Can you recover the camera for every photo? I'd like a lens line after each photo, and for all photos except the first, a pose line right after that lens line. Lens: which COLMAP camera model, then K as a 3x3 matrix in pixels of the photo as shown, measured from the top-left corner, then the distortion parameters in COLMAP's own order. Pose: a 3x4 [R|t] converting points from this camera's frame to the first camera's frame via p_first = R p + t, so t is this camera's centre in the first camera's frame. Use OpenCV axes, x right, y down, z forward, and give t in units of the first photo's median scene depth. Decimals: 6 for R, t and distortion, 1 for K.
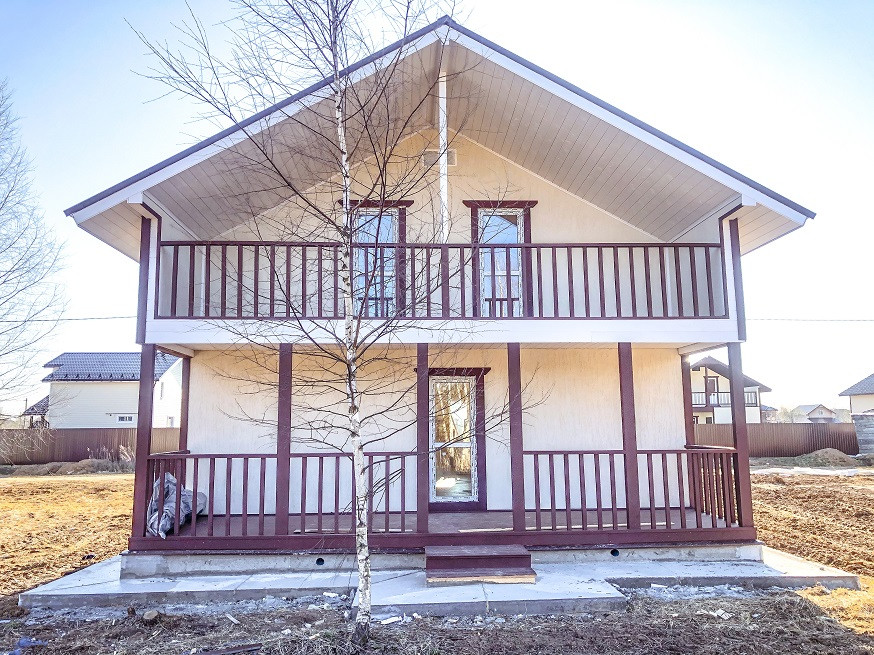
lens RADIAL K [[716.4, 0, 441.3], [0, 716.4, 323.0], [0, 0, 1]] dist [0.014280, -0.006286]
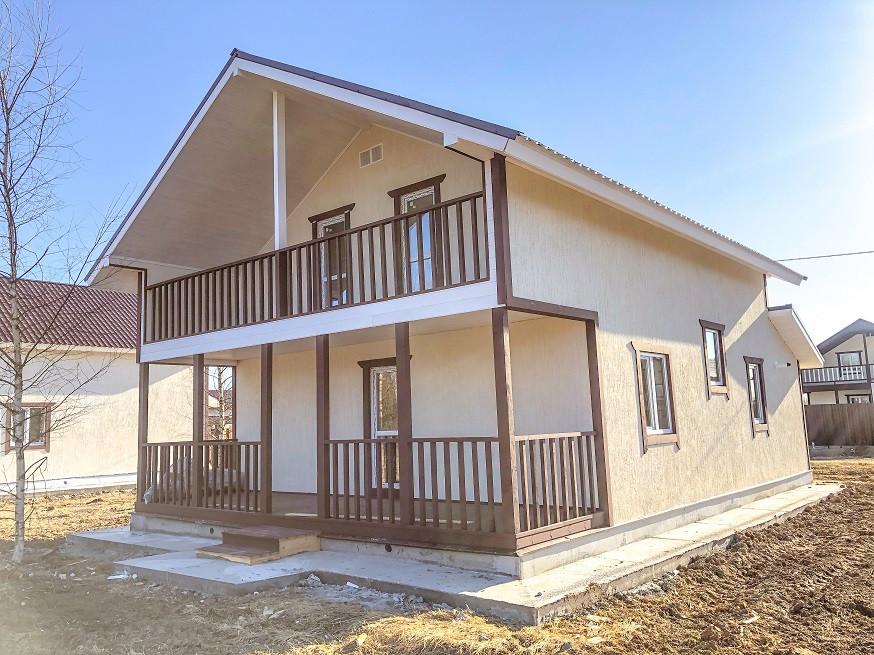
lens RADIAL K [[716.4, 0, 441.3], [0, 716.4, 323.0], [0, 0, 1]] dist [0.014280, -0.006286]
pose [[0.734773, -0.108859, -0.669522, 0.936370], [0.128179, 0.991538, -0.020545, 0.054046], [0.666093, -0.070723, 0.742508, 0.361153]]
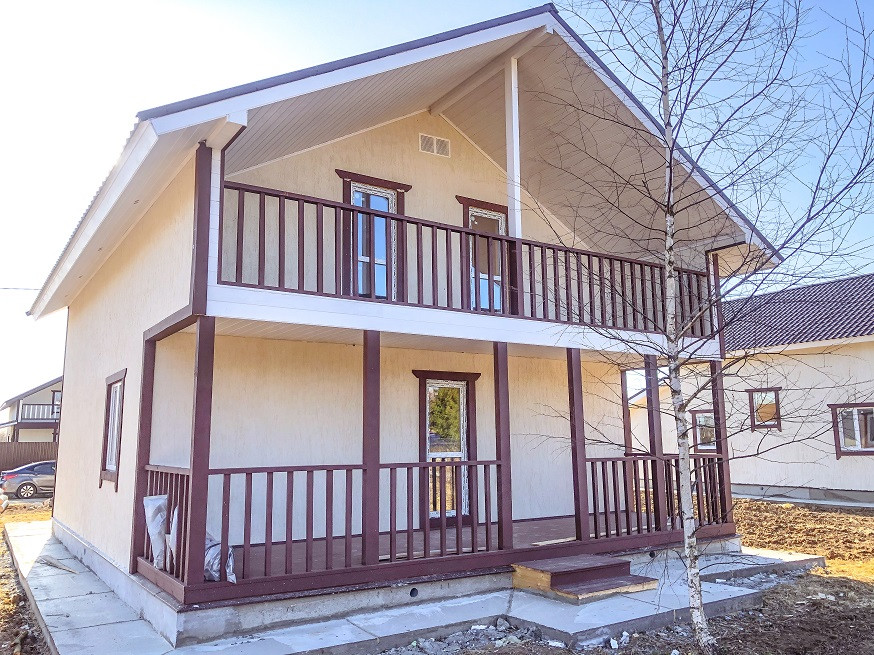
lens RADIAL K [[716.4, 0, 441.3], [0, 716.4, 323.0], [0, 0, 1]] dist [0.014280, -0.006286]
pose [[0.858845, 0.083495, 0.505385, -0.568024], [-0.070245, 0.996502, -0.045260, 0.051431], [-0.507396, 0.003370, 0.861706, 0.247747]]
